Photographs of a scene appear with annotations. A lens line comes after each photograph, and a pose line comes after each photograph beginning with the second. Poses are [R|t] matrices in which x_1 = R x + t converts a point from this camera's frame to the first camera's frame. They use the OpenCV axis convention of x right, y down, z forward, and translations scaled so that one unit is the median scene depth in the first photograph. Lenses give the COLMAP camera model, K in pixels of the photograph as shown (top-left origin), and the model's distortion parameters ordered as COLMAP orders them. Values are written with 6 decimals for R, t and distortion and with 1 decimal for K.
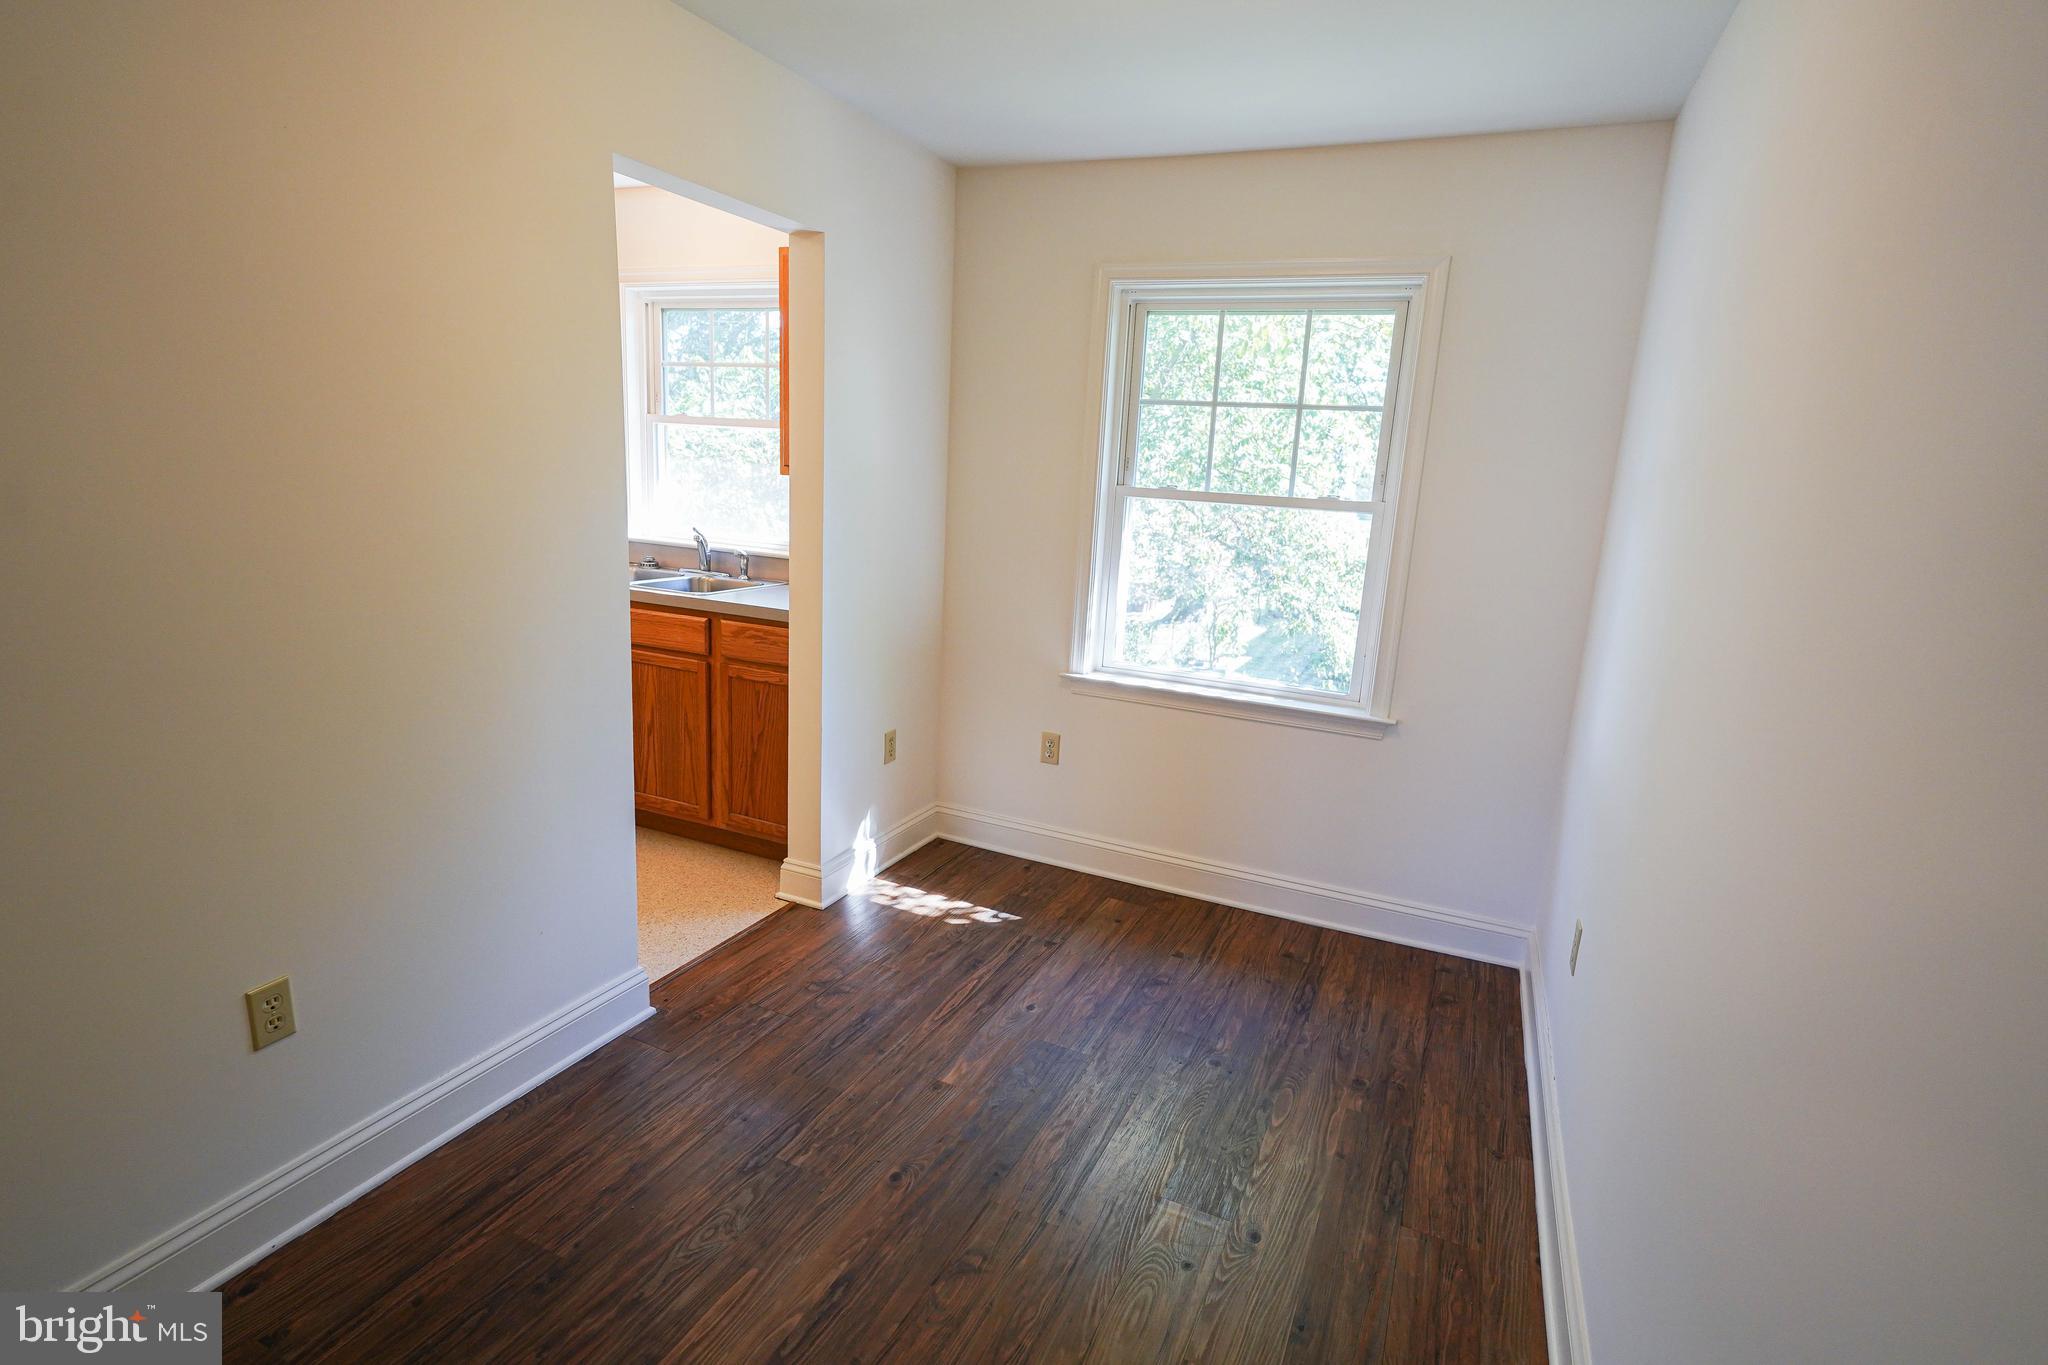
lens RADIAL K [[998.1, 0, 1024.0], [0, 998.1, 682.5], [0, 0, 1]] dist [-0.000853, -0.000047]
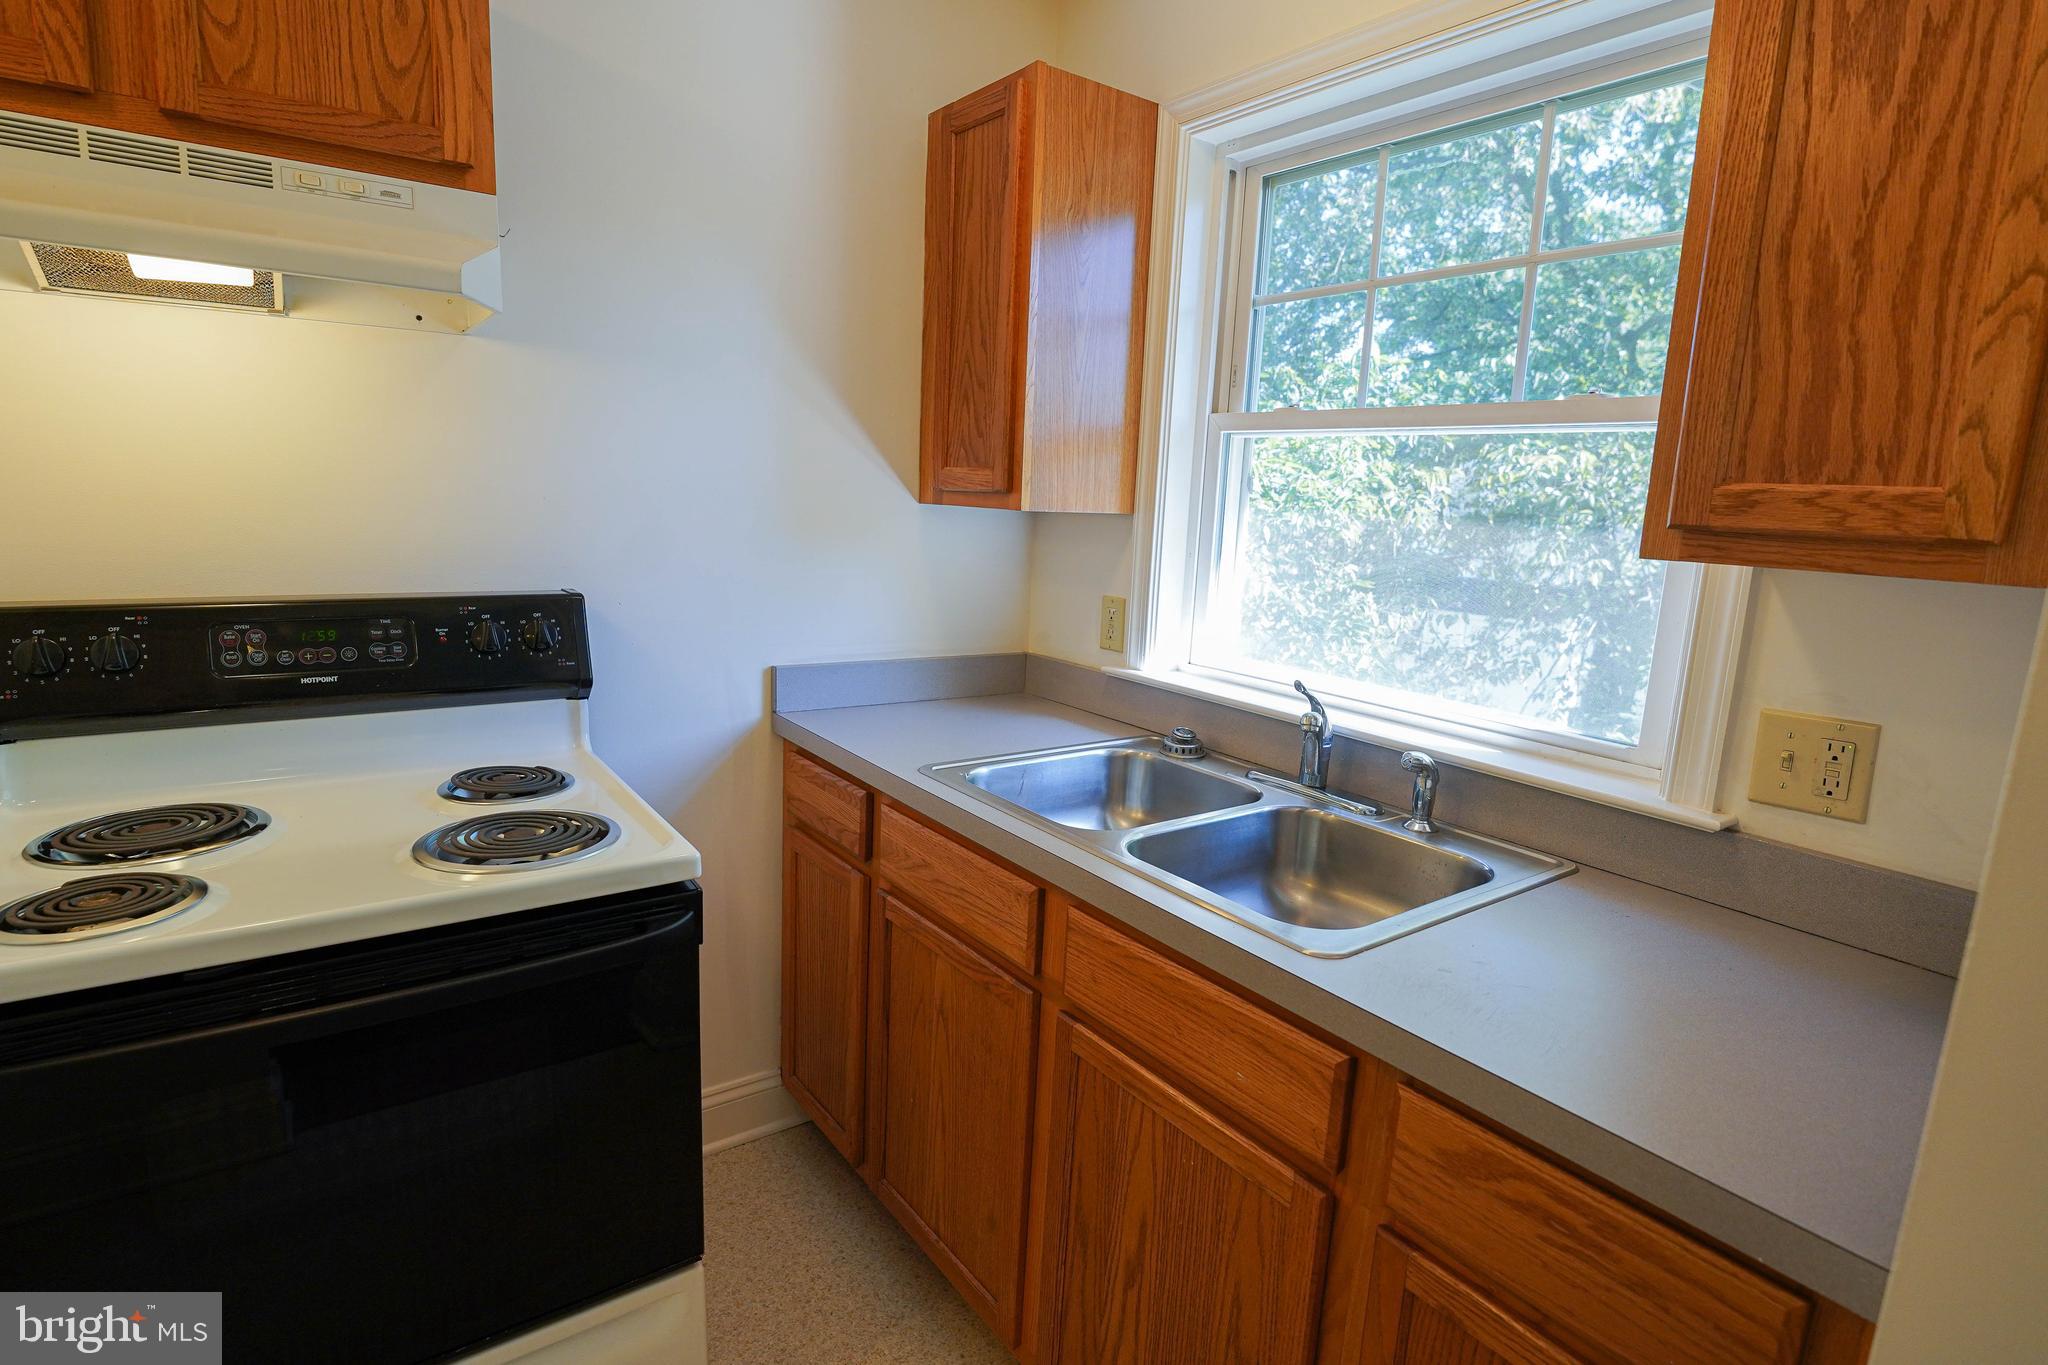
lens RADIAL K [[1021.2, 0, 1024.0], [0, 1021.2, 682.5], [0, 0, 1]] dist [-0.017258, 0.001800]
pose [[0.866135, 0.075662, -0.494050, -0.257885], [-0.104986, 0.993964, -0.031831, -0.148918], [0.488659, 0.079438, 0.868851, 0.684239]]
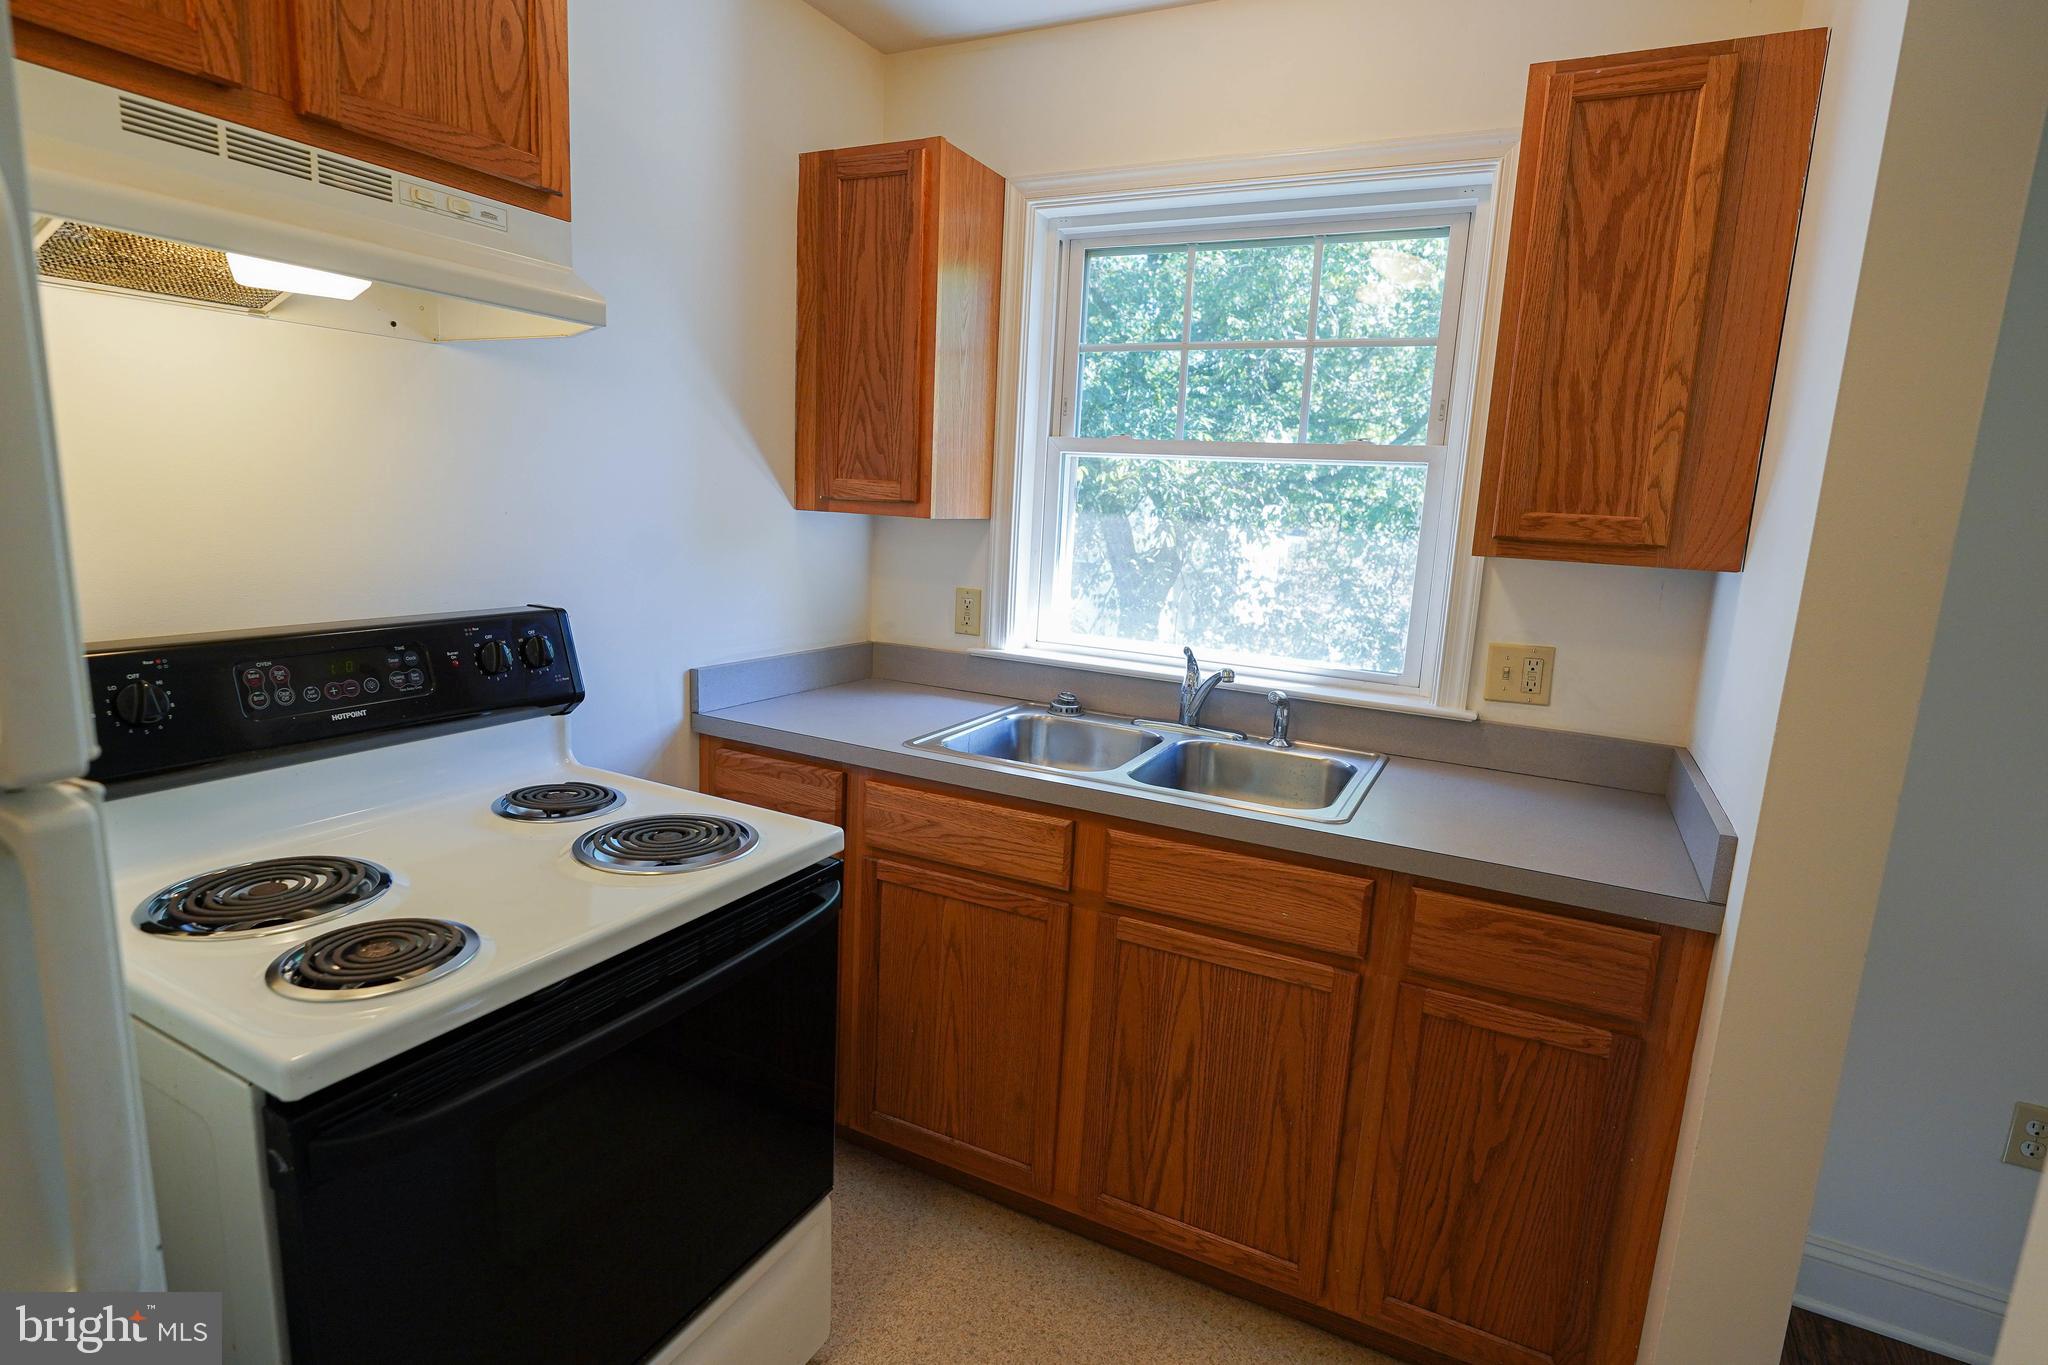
lens RADIAL K [[1005.7, 0, 1024.0], [0, 1005.7, 682.5], [0, 0, 1]] dist [-0.020023, -0.000537]
pose [[0.998473, 0.004613, -0.055057, -0.440874], [-0.006741, 0.999235, -0.038527, -0.132021], [0.054837, 0.038839, 0.997740, 0.535113]]
